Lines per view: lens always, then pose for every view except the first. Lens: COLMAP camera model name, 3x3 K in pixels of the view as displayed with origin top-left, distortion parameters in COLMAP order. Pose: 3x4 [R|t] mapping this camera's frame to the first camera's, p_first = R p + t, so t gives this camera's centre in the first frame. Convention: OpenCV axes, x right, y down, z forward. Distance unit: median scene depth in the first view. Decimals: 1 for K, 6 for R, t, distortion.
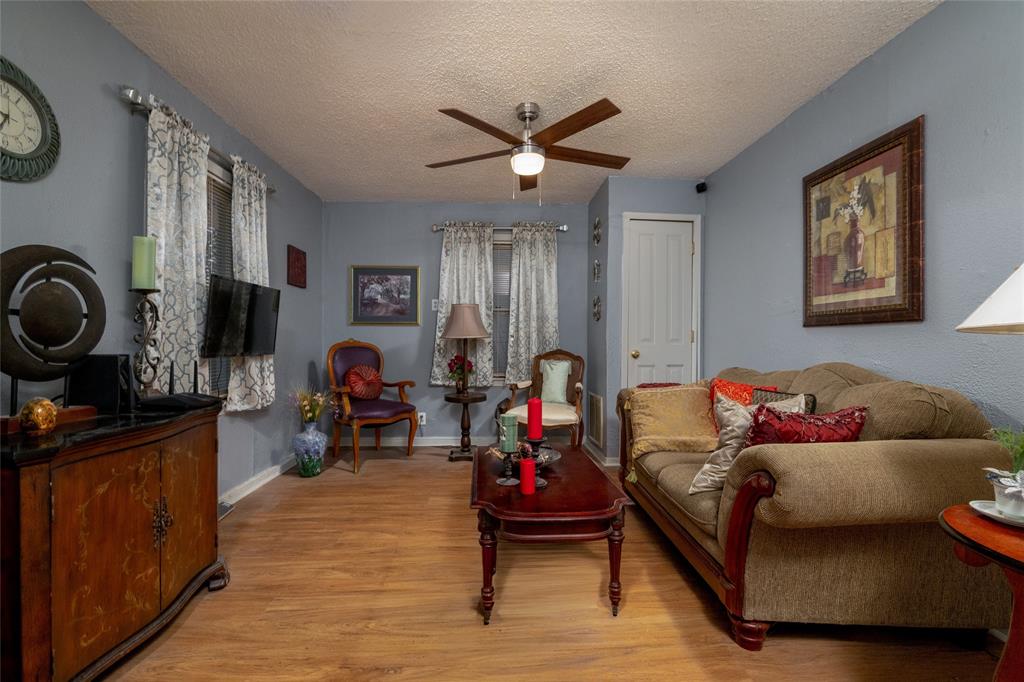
lens RADIAL K [[444.9, 0, 517.2], [0, 444.9, 342.3], [0, 0, 1]] dist [-0.005243, 0.001889]
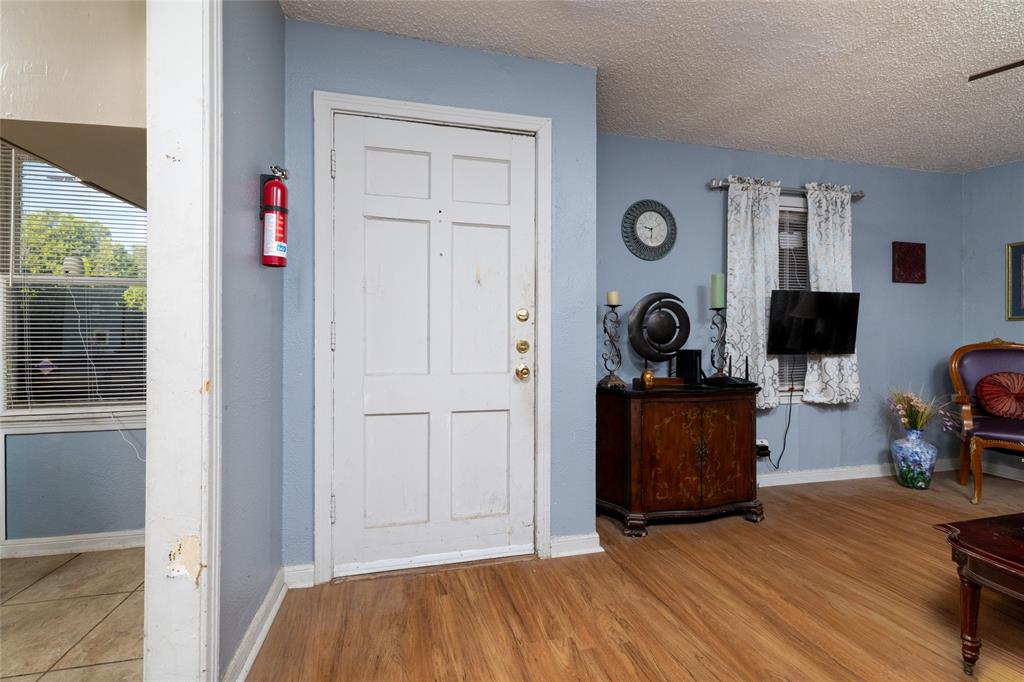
lens RADIAL K [[444.9, 0, 492.1], [0, 444.9, 339.1], [0, 0, 1]] dist [-0.005243, 0.001889]
pose [[0.171590, -0.001185, -0.985168, 0.451017], [-0.004346, 0.999989, -0.001960, -0.003928], [0.985159, 0.004618, 0.171582, -0.030689]]
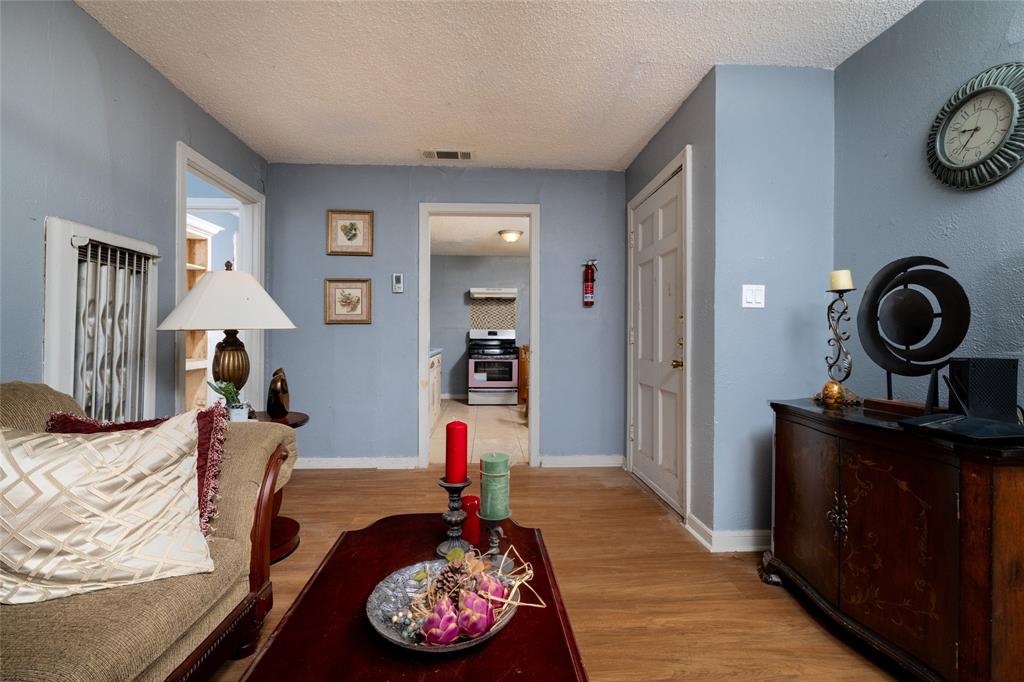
lens RADIAL K [[444.9, 0, 516.7], [0, 444.9, 335.9], [0, 0, 1]] dist [-0.005243, 0.001889]
pose [[-0.999941, -0.009317, -0.005625, -0.036106], [-0.009316, 0.999957, -0.000221, -0.004422], [0.005627, -0.000169, -0.999984, 1.335622]]
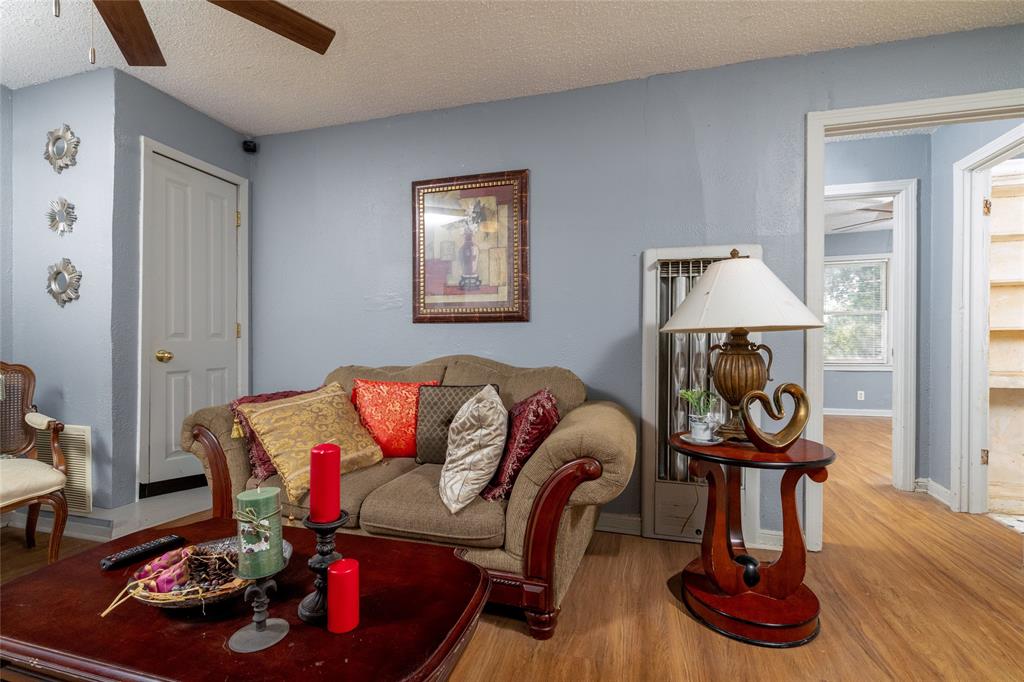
lens RADIAL K [[444.9, 0, 509.5], [0, 444.9, 333.9], [0, 0, 1]] dist [-0.005243, 0.001889]
pose [[0.340954, 0.007420, 0.940051, -0.317778], [0.002104, 0.999960, -0.008656, 0.000930], [-0.940078, 0.004929, 0.340924, 0.493769]]
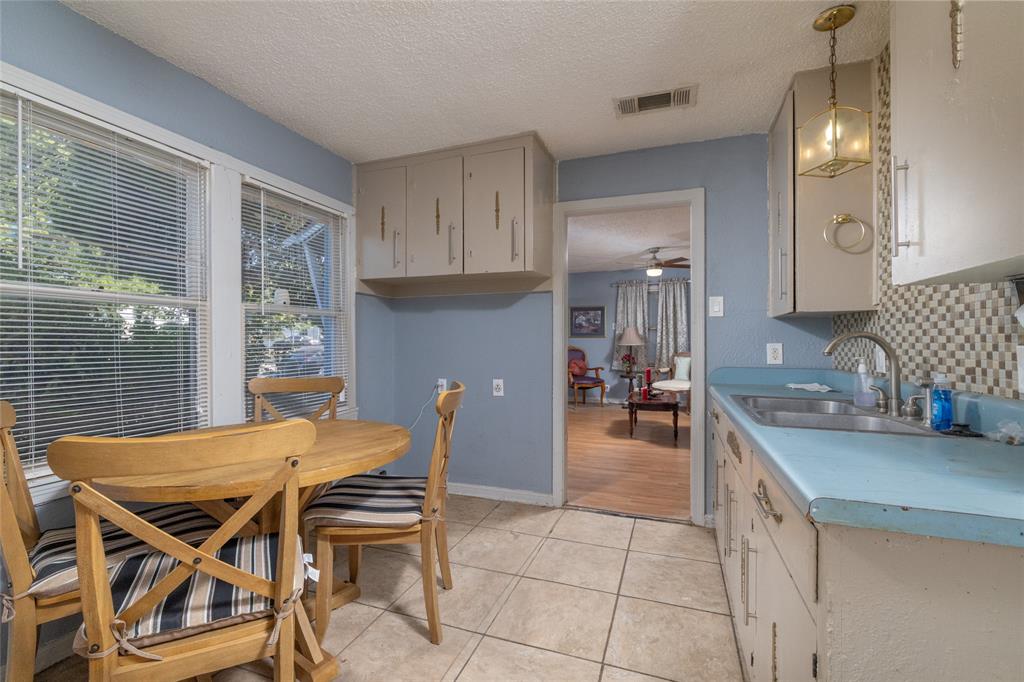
lens RADIAL K [[444.9, 0, 508.3], [0, 444.9, 339.4], [0, 0, 1]] dist [-0.005243, 0.001889]
pose [[0.922241, -0.001642, -0.386613, 0.229381], [-0.000967, 0.999978, -0.006553, -0.034262], [0.386615, 0.006417, 0.922219, -1.617266]]
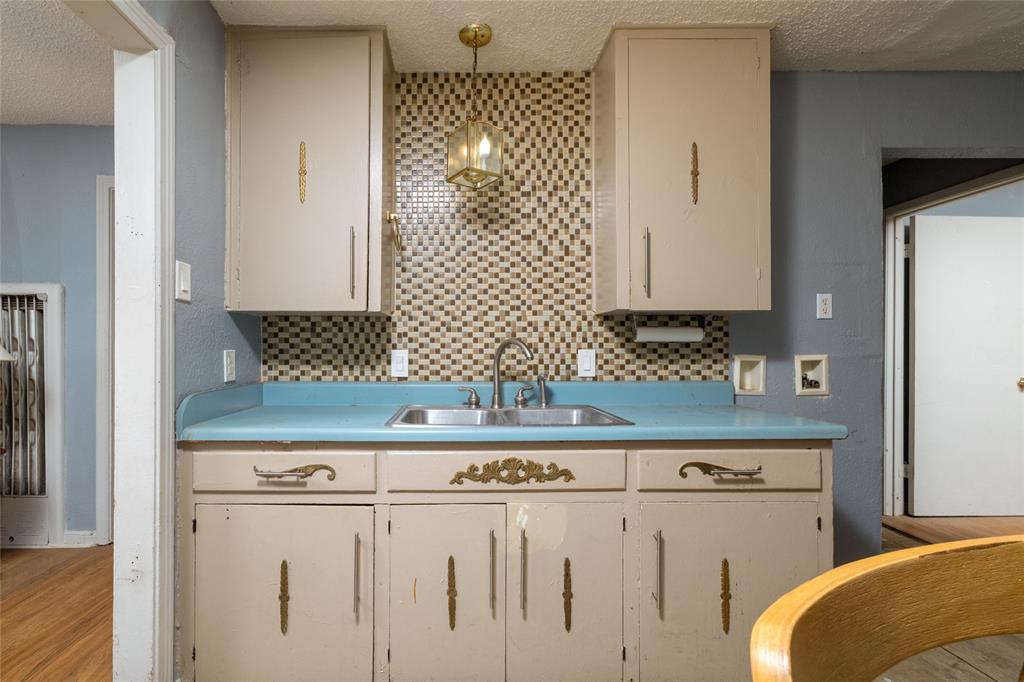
lens RADIAL K [[453.1, 0, 454.0], [0, 453.1, 352.1], [0, 0, 1]] dist [-0.013307, -0.000042]
pose [[0.036878, -0.008769, 0.999281, -0.338839], [0.002406, 0.999959, 0.008686, -0.034789], [-0.999317, 0.002084, 0.036898, -0.709596]]
